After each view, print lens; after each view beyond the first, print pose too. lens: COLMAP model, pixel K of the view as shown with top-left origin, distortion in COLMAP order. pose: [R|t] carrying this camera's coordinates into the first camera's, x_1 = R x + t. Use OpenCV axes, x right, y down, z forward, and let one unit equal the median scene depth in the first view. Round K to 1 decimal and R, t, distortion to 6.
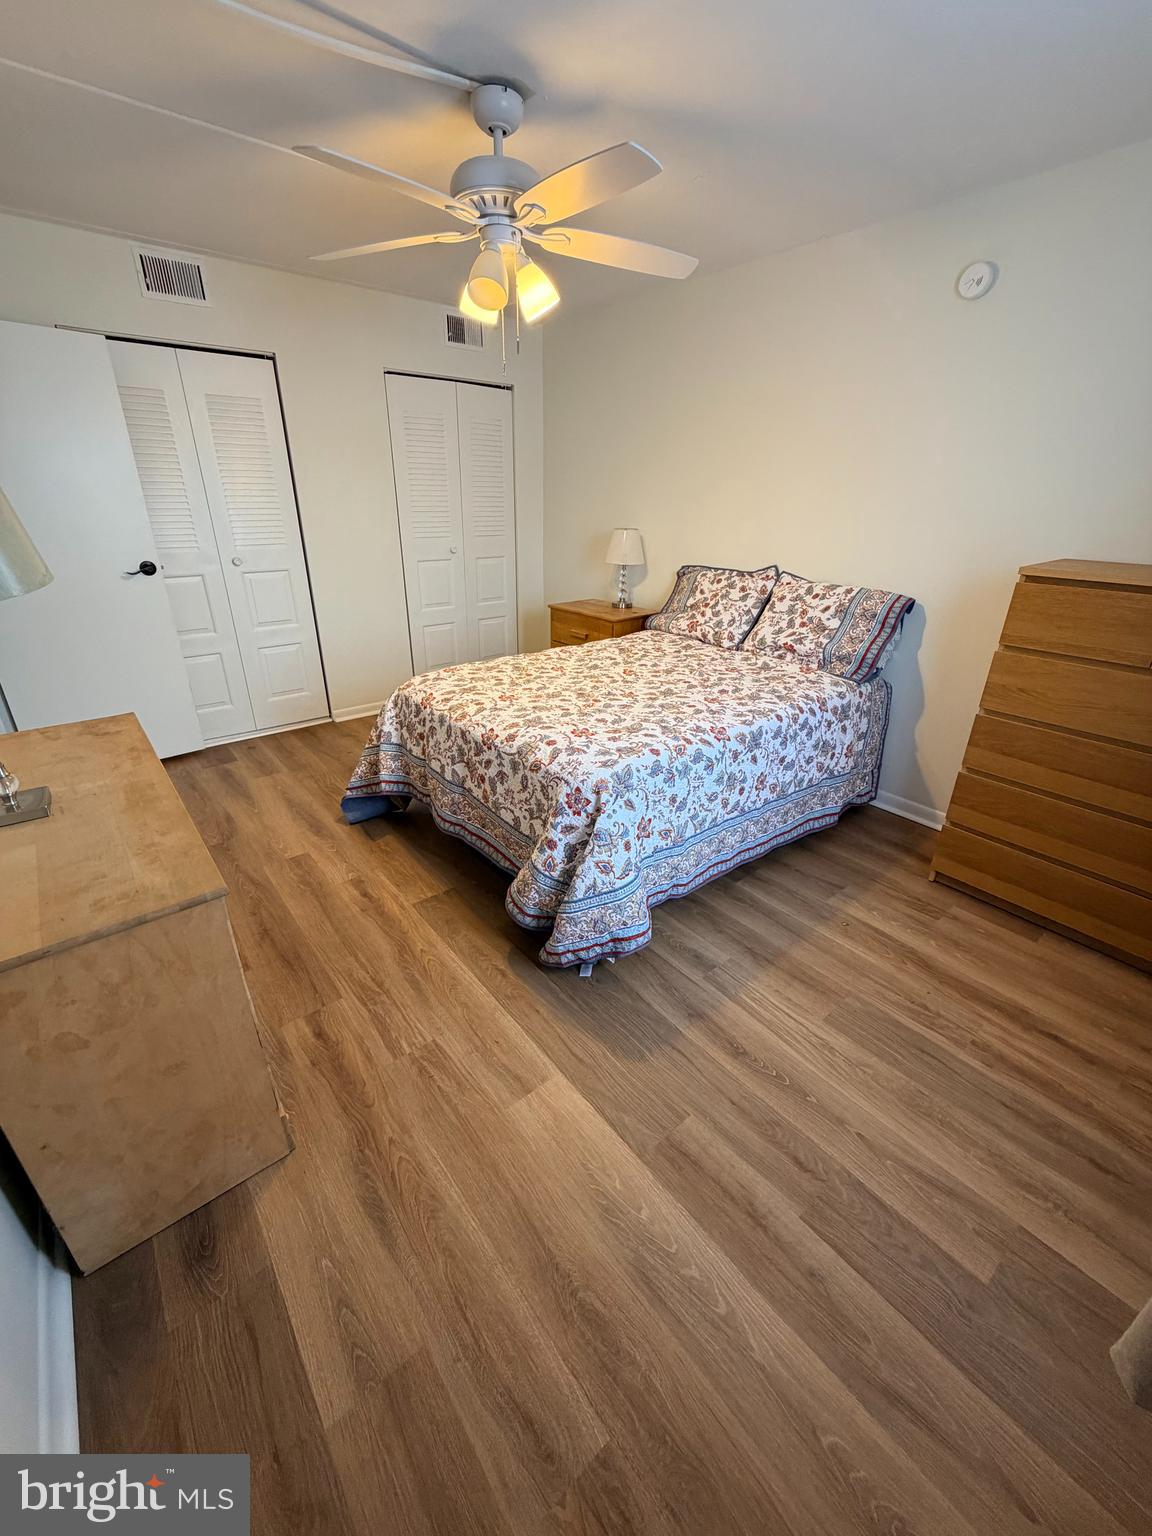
lens RADIAL K [[609.8, 0, 576.0], [0, 609.8, 768.0], [0, 0, 1]] dist [0.000635, 0.000064]
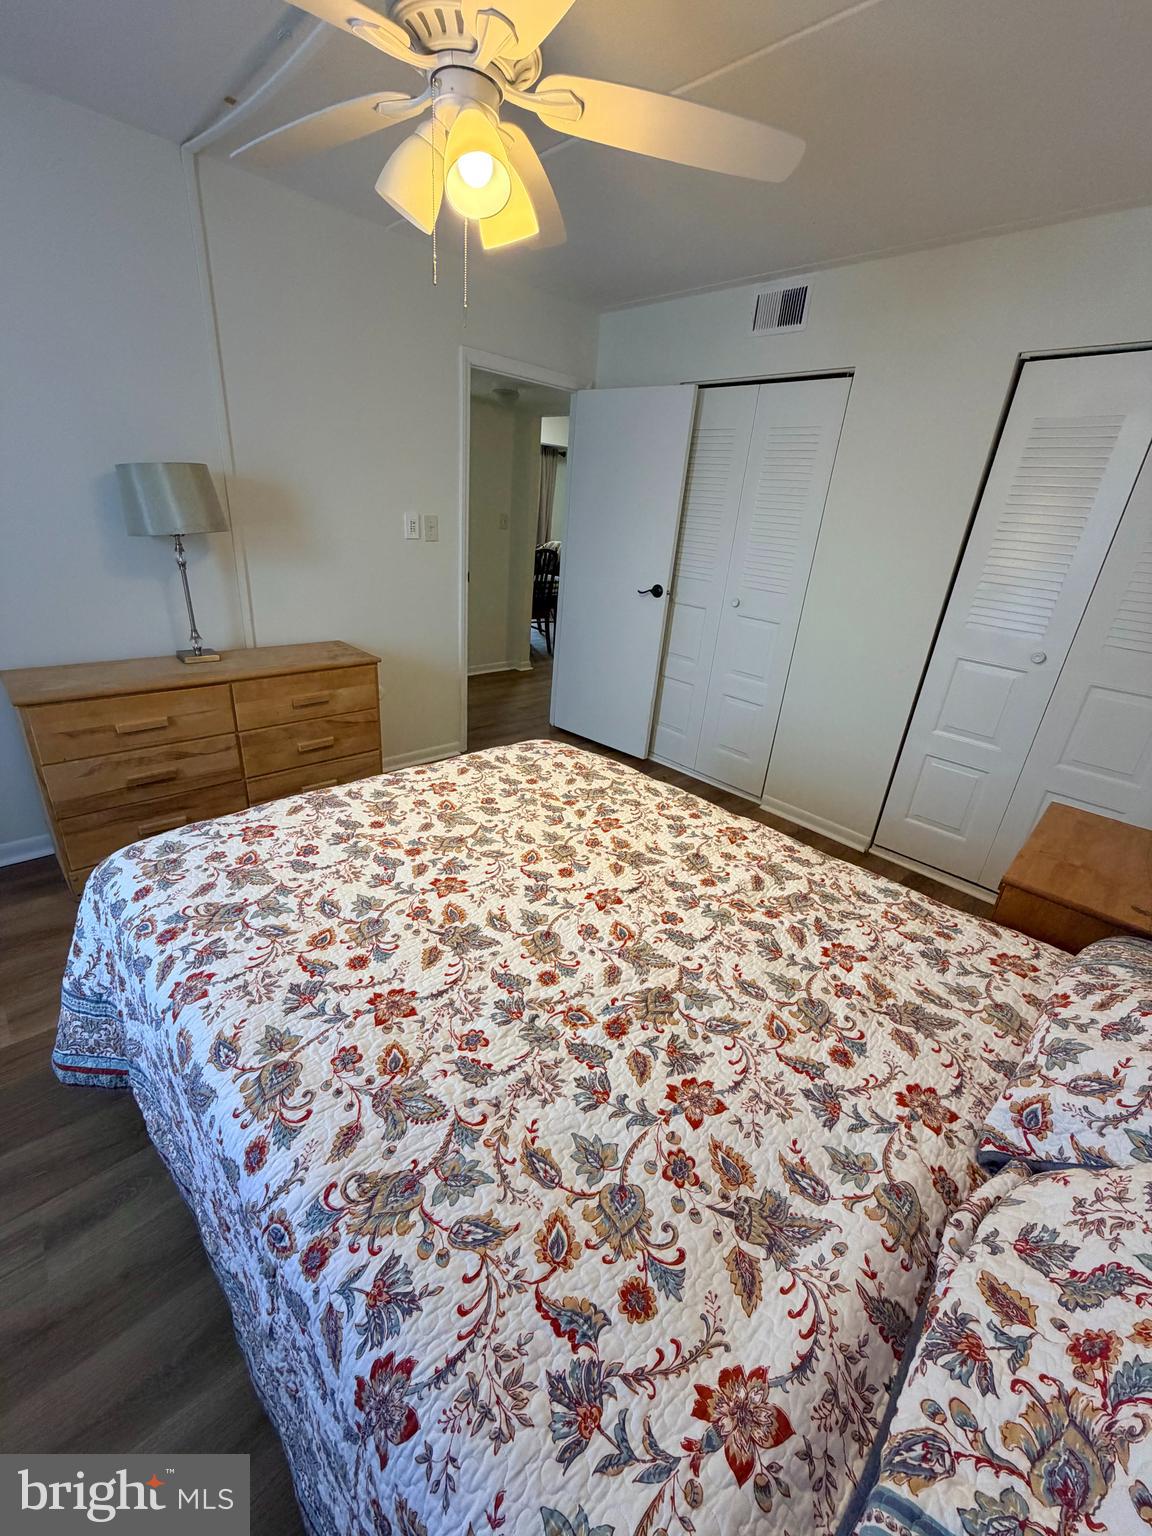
lens RADIAL K [[609.8, 0, 576.0], [0, 609.8, 768.0], [0, 0, 1]] dist [0.000635, 0.000064]
pose [[0.091634, 0.387132, -0.917460, 0.527980], [-0.483029, 0.822966, 0.299015, -0.406361], [0.870796, 0.415760, 0.262407, 0.901888]]
